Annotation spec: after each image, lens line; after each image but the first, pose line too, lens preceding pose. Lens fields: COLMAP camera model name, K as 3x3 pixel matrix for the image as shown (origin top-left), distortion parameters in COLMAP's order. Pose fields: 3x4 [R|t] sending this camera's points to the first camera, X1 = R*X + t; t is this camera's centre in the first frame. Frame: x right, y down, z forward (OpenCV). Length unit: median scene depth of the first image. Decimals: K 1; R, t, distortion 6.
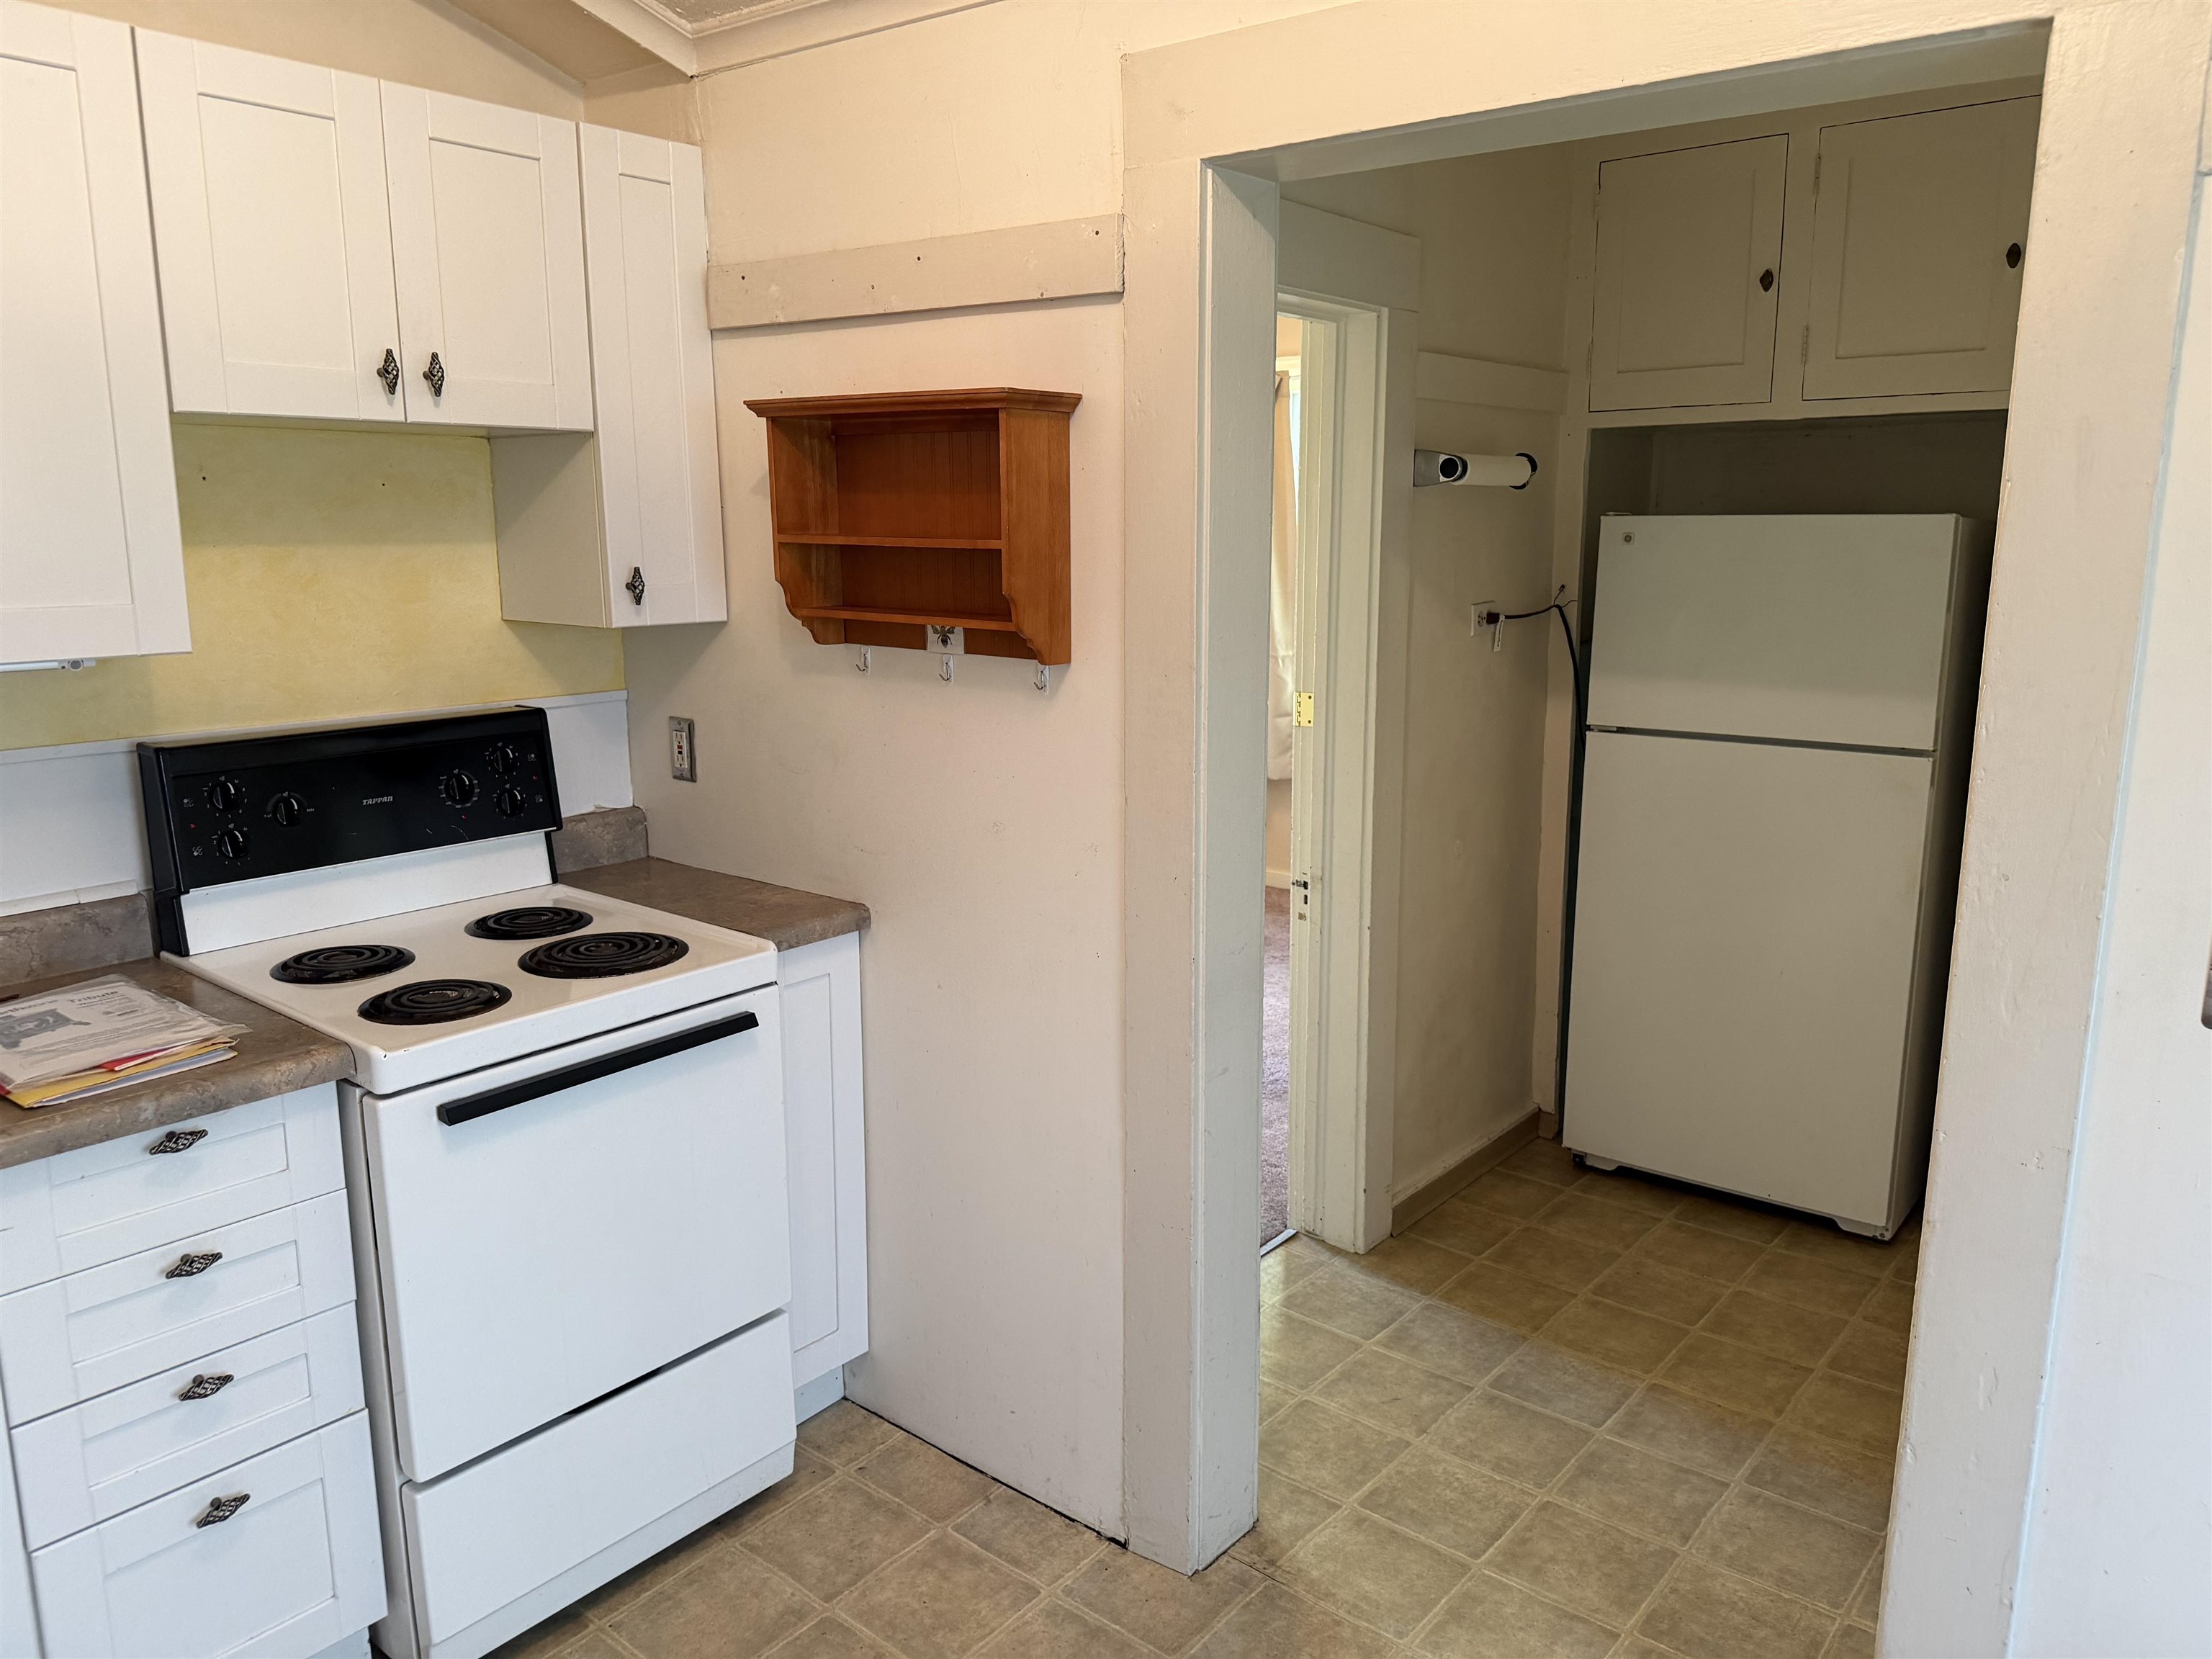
lens RADIAL K [[1569.6, 0, 1111.7], [0, 1569.6, 814.0], [0, 0, 1]] dist [0.100971, -0.127211]
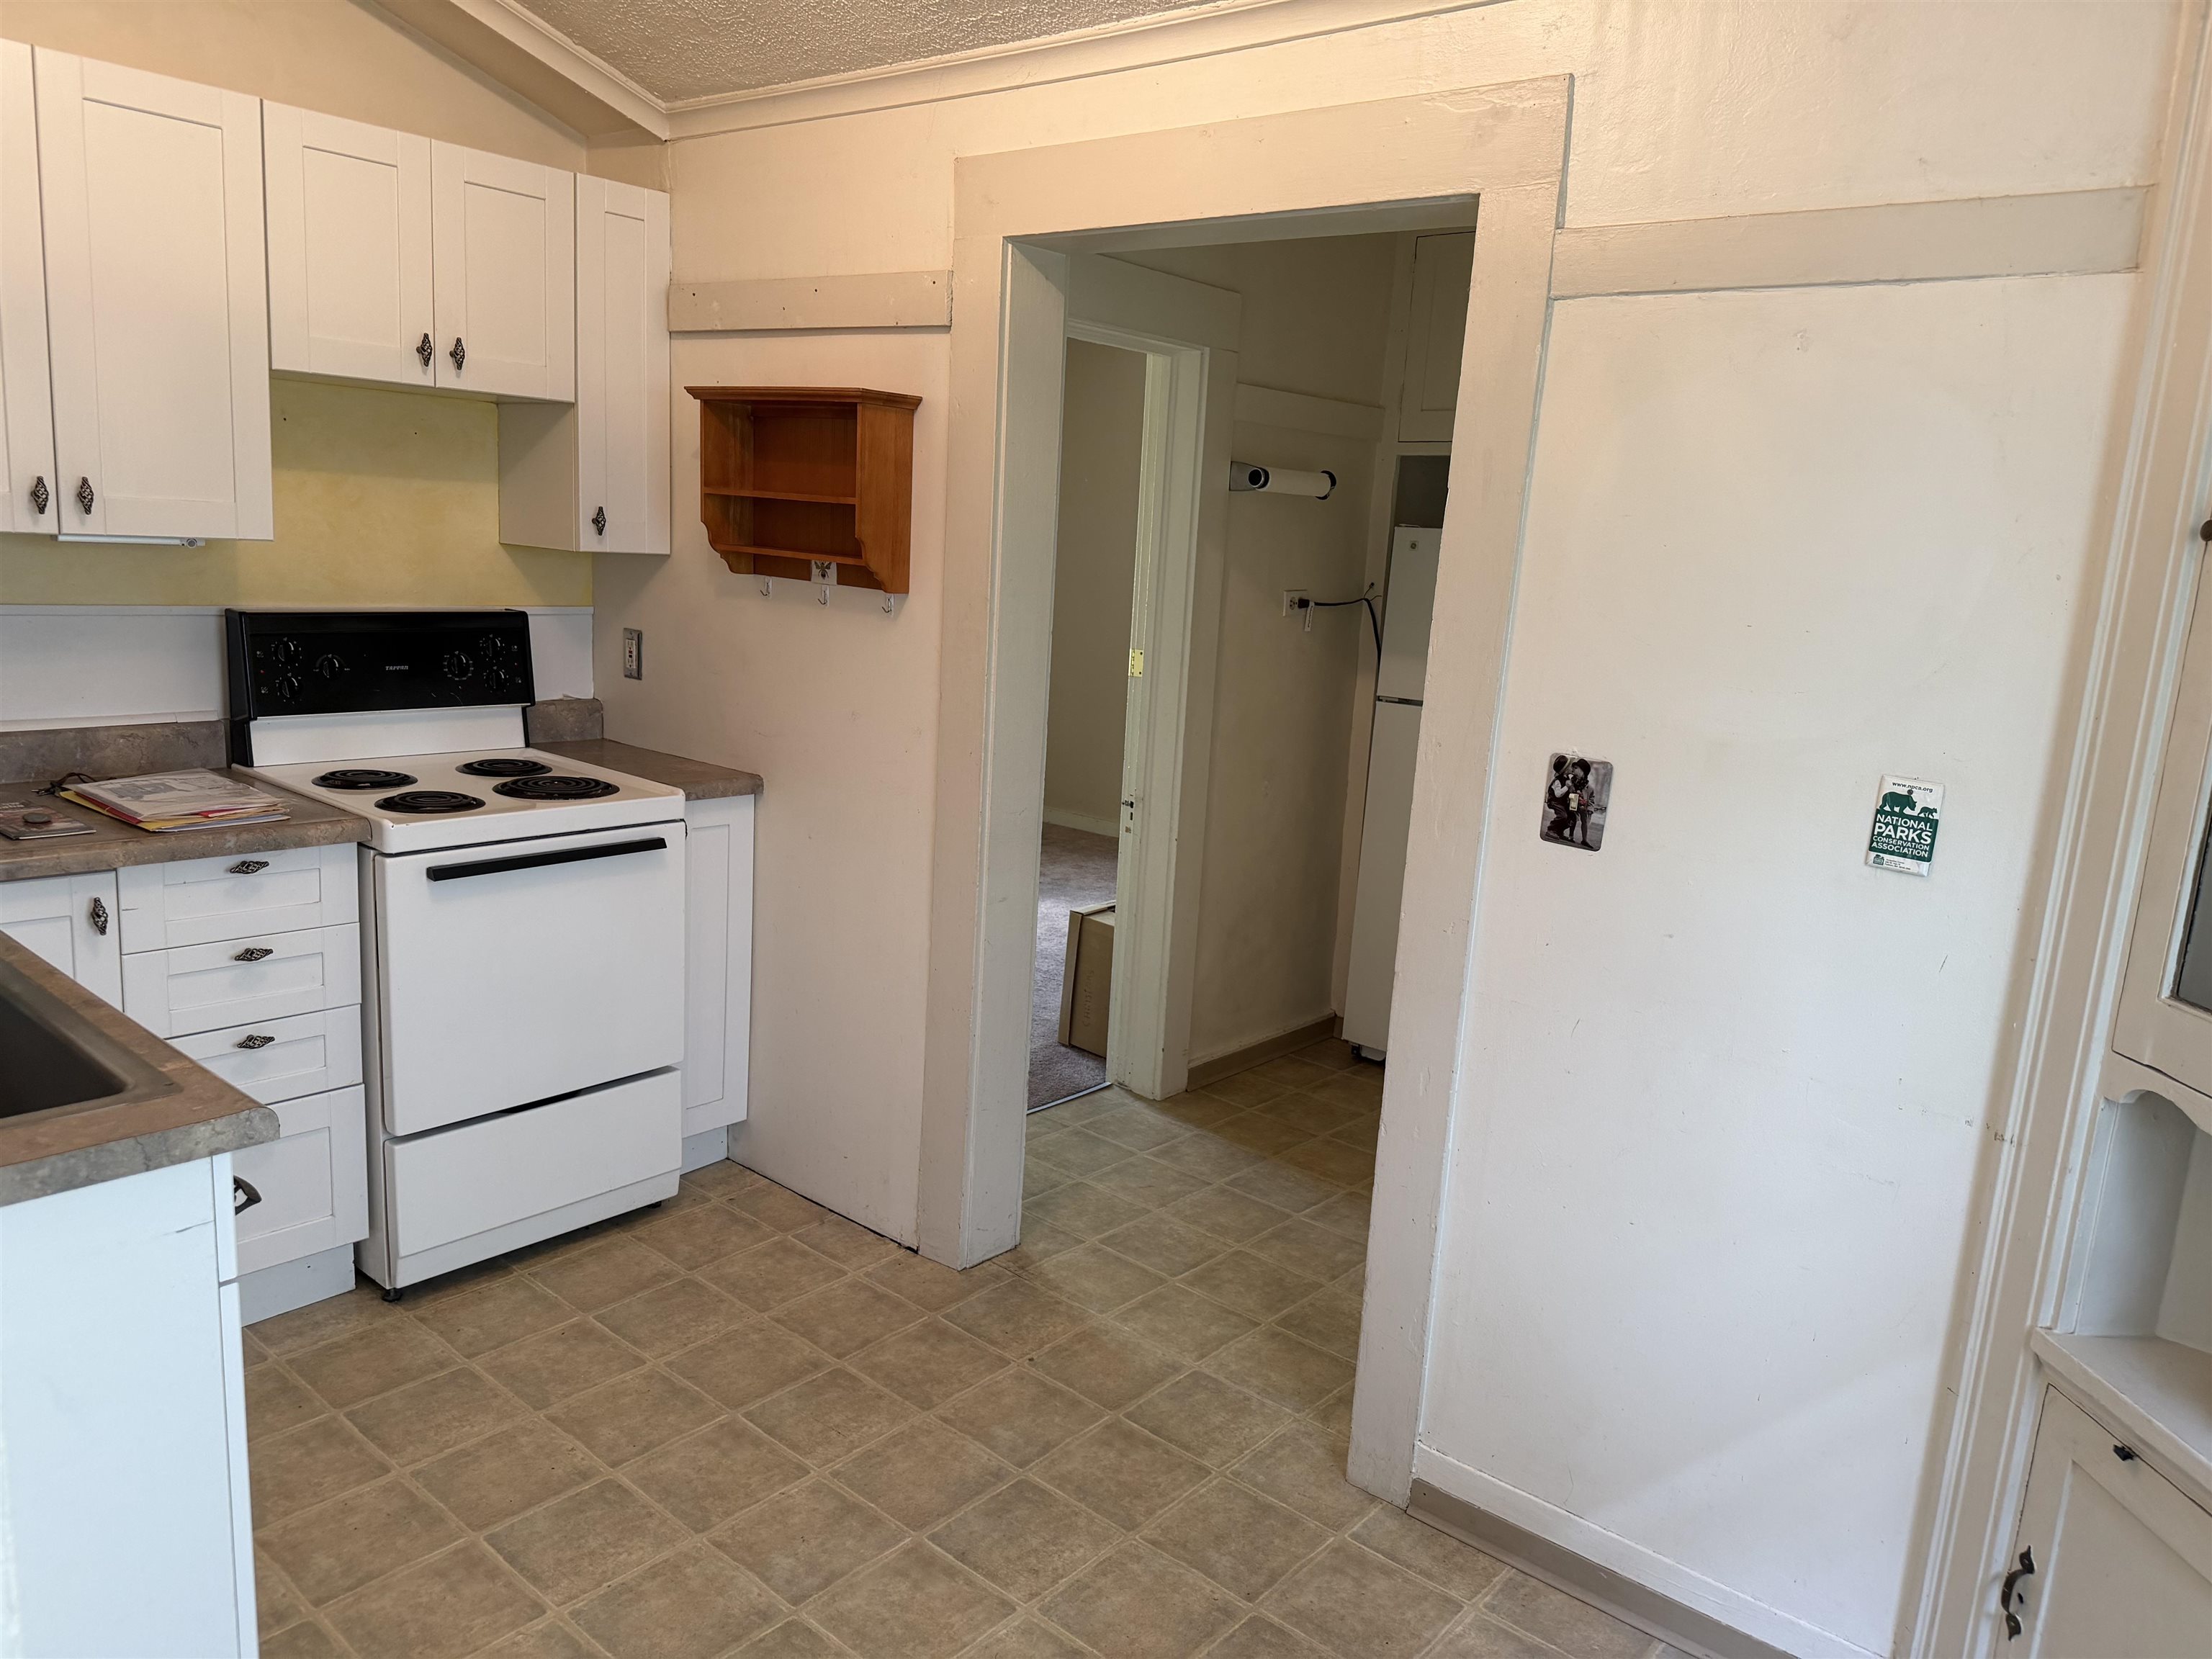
lens RADIAL K [[1561.5, 0, 1106.0], [0, 1561.5, 829.5], [0, 0, 1]] dist [0.114400, -0.175865]
pose [[0.997952, 0.063670, -0.006144, 0.156864], [-0.063657, 0.997969, 0.002285, 0.089122], [0.006277, -0.001889, 0.999979, -0.342165]]
